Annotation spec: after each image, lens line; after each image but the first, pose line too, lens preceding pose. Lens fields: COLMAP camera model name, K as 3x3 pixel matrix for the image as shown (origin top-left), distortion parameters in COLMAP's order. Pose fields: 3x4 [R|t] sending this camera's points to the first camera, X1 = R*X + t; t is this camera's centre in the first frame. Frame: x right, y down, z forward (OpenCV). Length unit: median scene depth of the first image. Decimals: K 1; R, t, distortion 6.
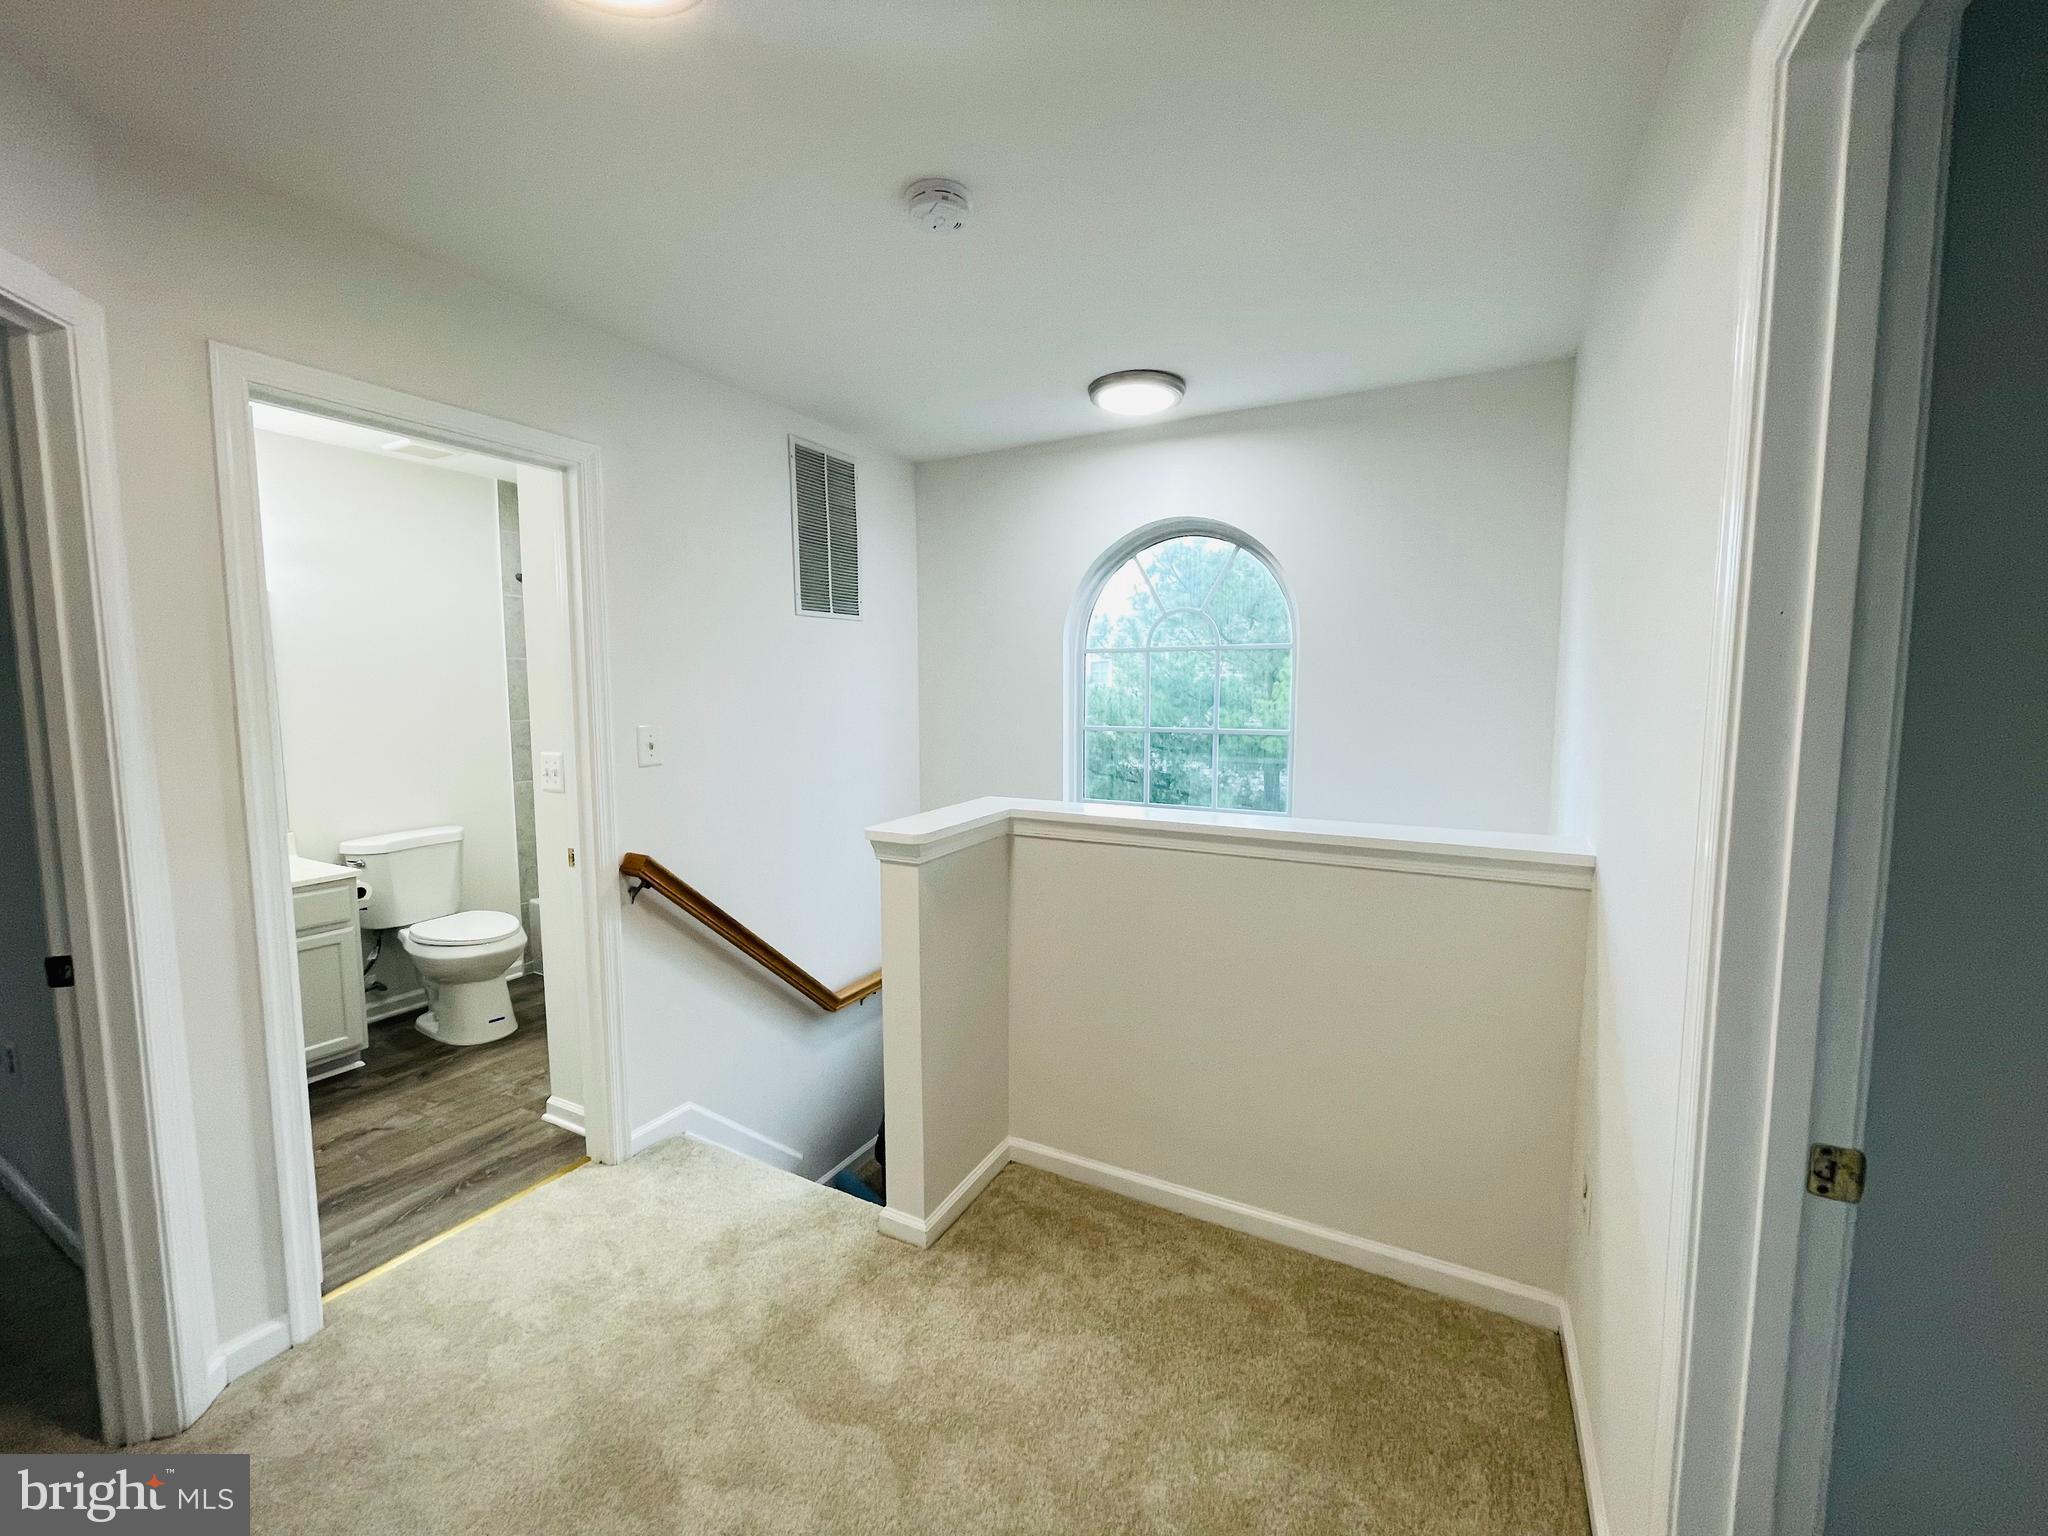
lens RADIAL K [[847.0, 0, 1003.7], [0, 847.0, 767.0], [0, 0, 1]] dist [-0.006426, -0.000459]
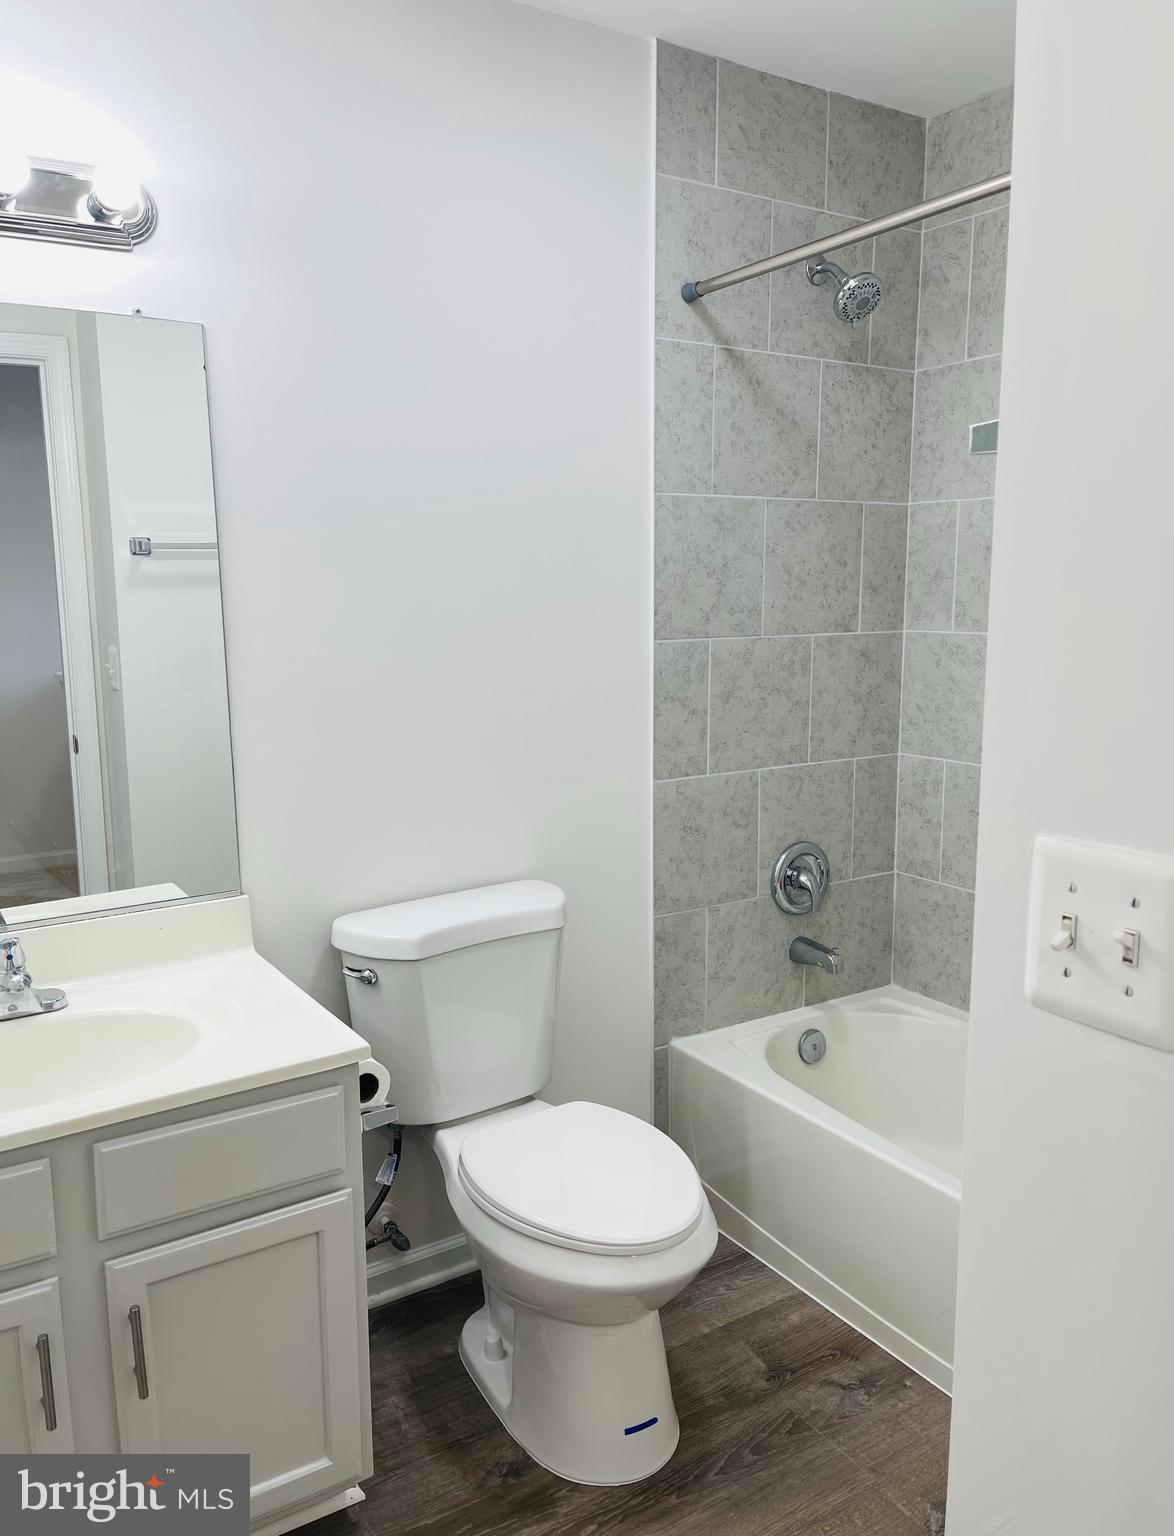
lens RADIAL K [[1188.7, 0, 587.0], [0, 1188.7, 765.9], [0, 0, 1]] dist [0.007385, -0.001972]
pose [[0.892435, 0.065440, -0.446405, -0.387992], [-0.033777, 0.996339, 0.078533, -0.042933], [0.449910, -0.055007, 0.891378, 0.502316]]
